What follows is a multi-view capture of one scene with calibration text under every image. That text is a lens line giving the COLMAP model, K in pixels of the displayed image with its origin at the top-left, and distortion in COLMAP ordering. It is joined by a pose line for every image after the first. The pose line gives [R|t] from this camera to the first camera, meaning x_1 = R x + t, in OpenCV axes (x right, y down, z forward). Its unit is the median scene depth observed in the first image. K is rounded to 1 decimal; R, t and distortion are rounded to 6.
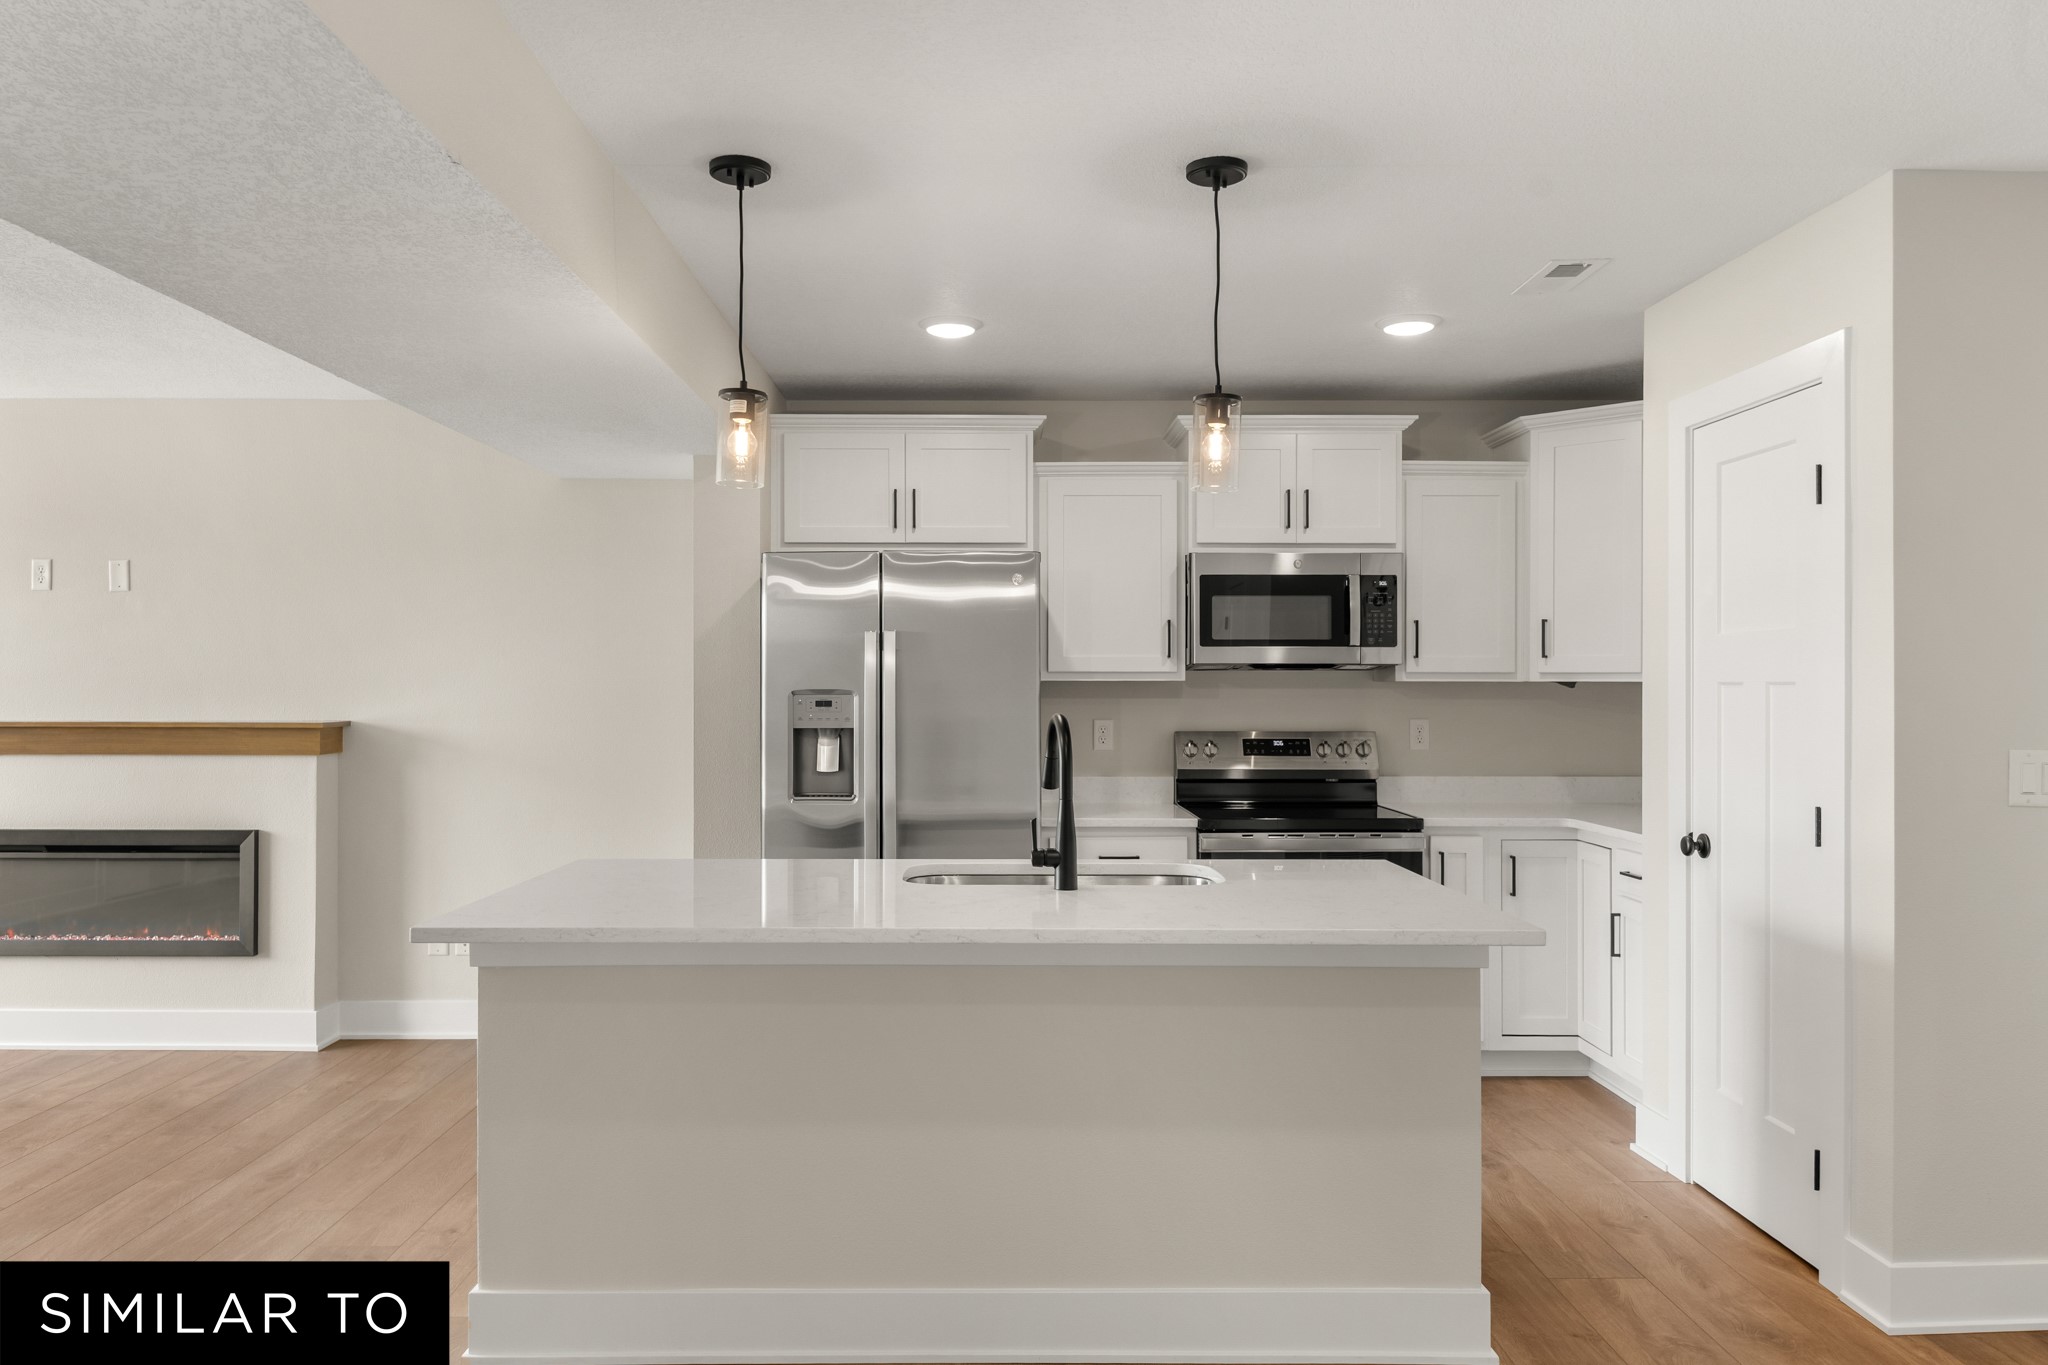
lens RADIAL K [[1414.5, 0, 1024.0], [0, 1414.5, 682.5], [0, 0, 1]] dist [0.002778, -0.007079]
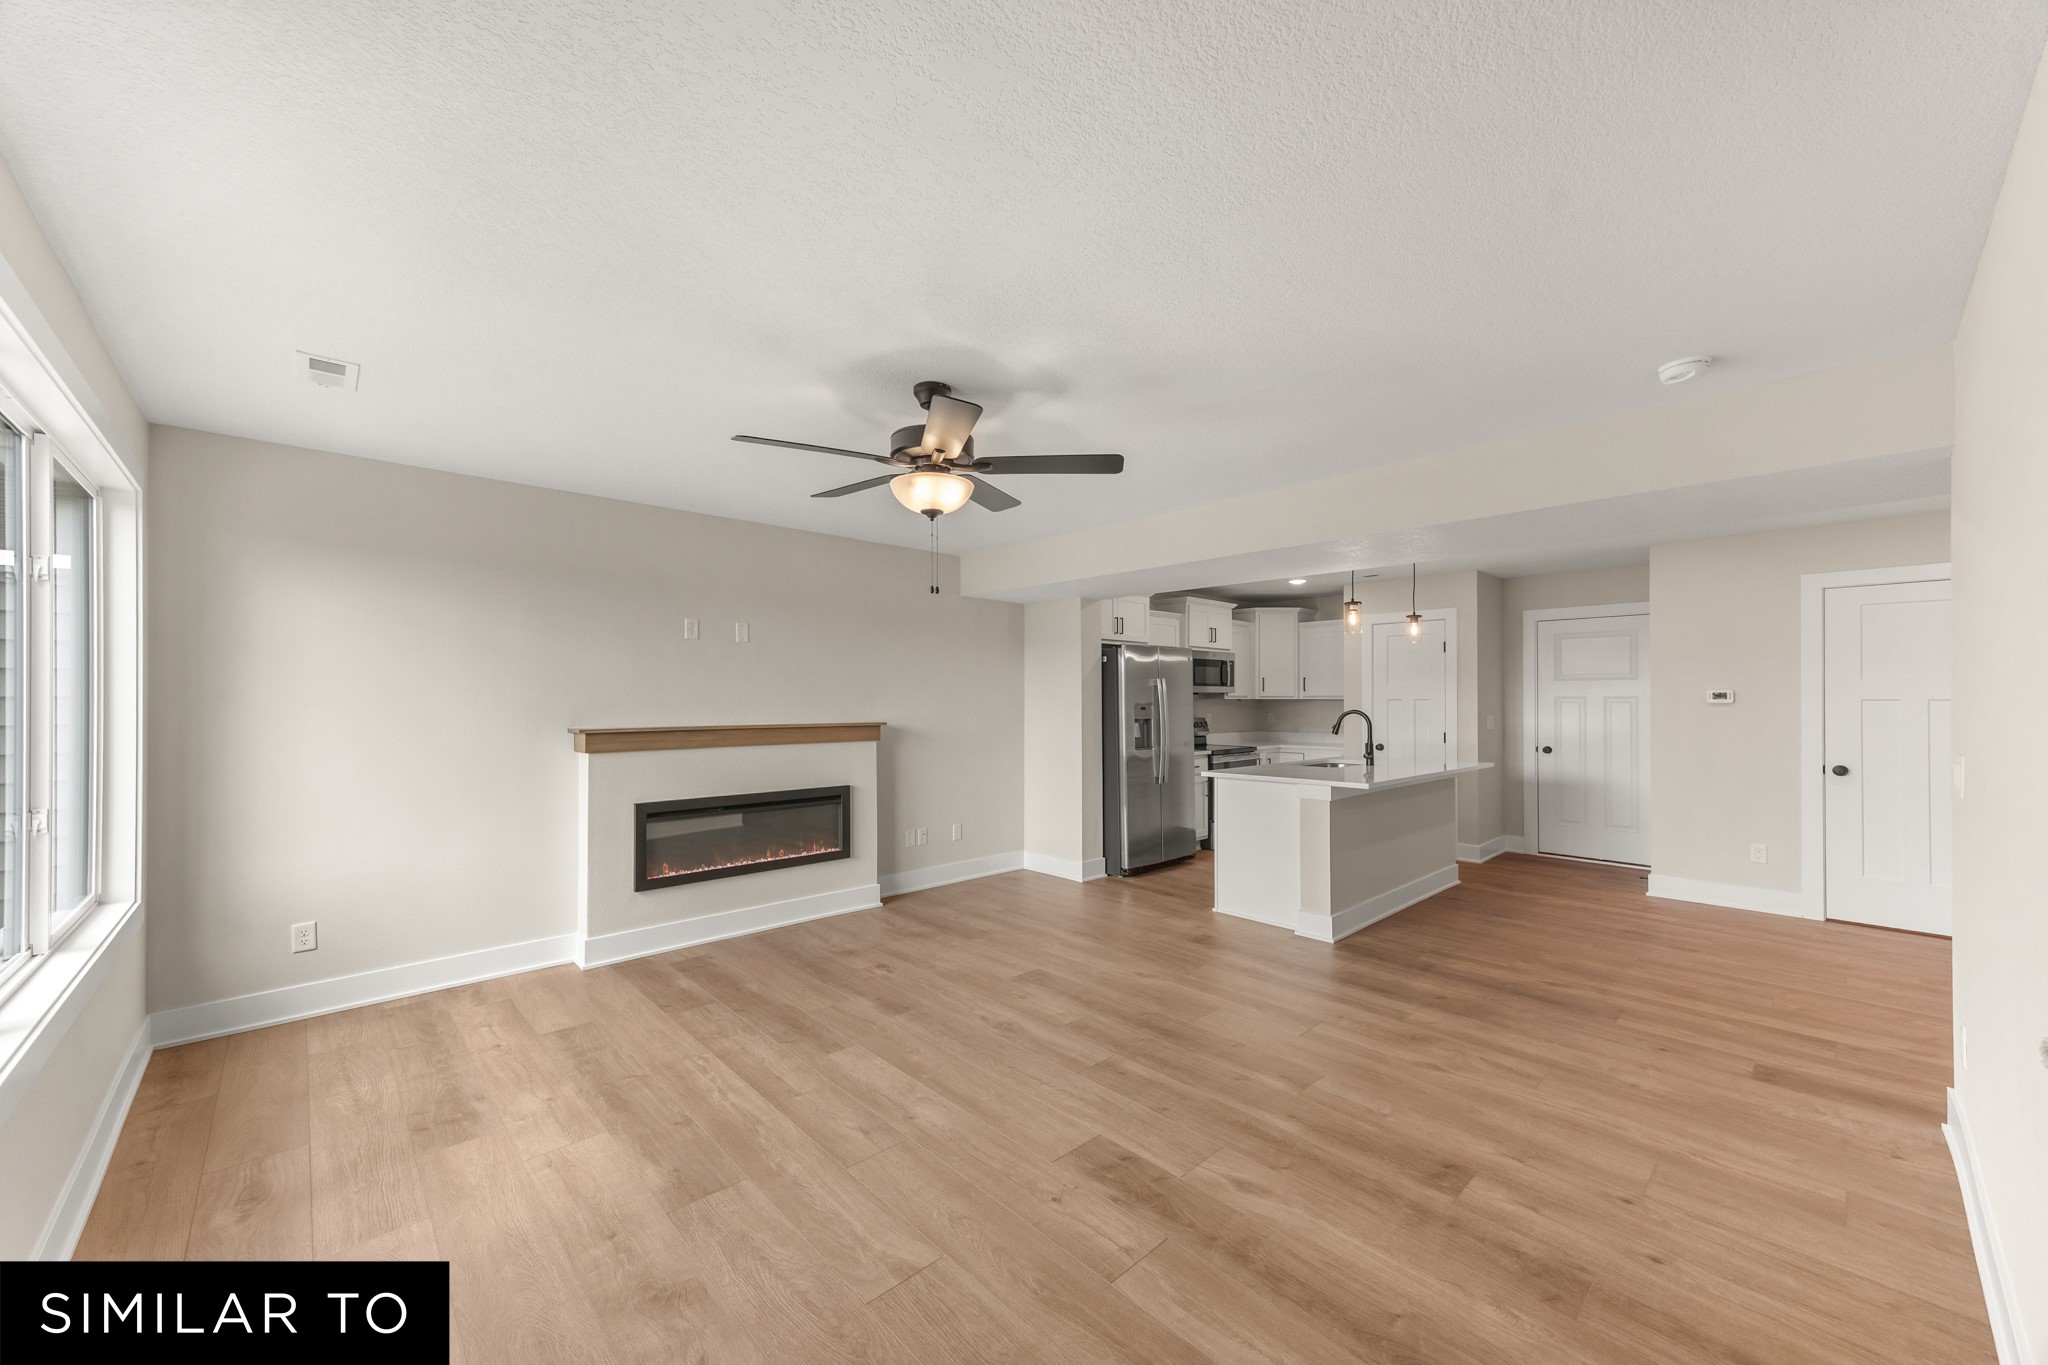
lens RADIAL K [[776.8, 0, 1024.0], [0, 776.8, 682.5], [0, 0, 1]] dist [-0.009650, -0.000037]
pose [[0.735239, 0.014566, 0.677651, -1.108323], [0.002931, 0.999691, -0.024669, 0.003270], [-0.677801, 0.020124, 0.734970, 0.164289]]
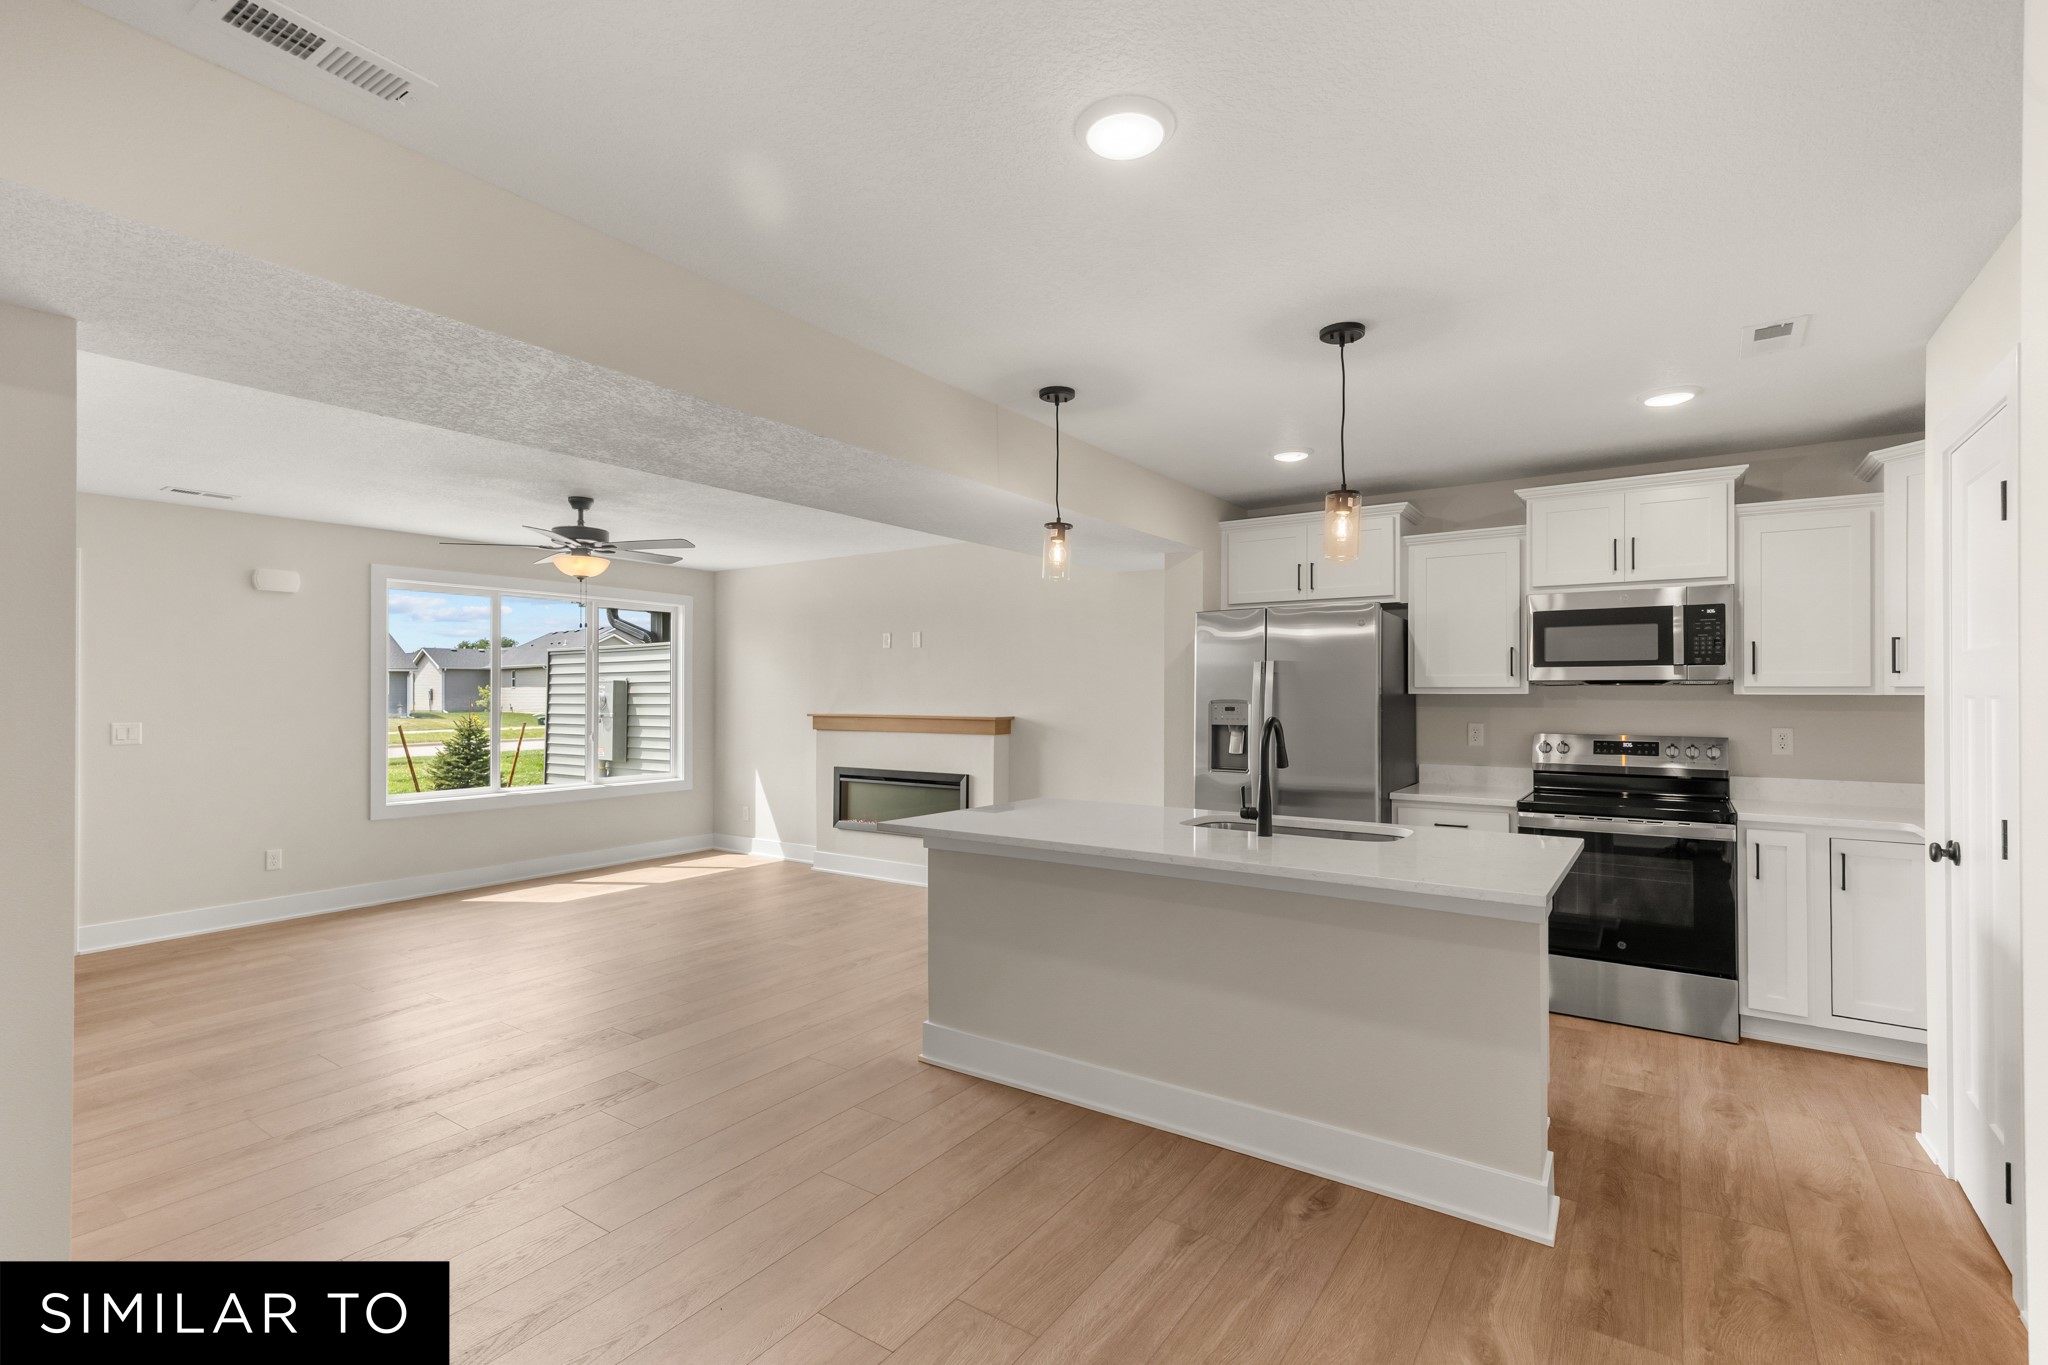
lens RADIAL K [[948.3, 0, 1024.0], [0, 948.3, 682.5], [0, 0, 1]] dist [-0.000460, 0.001213]
pose [[0.817557, -0.006690, -0.575808, 0.248736], [-0.000562, 0.999923, -0.012416, -0.000715], [0.575847, 0.010474, 0.817491, 0.028375]]
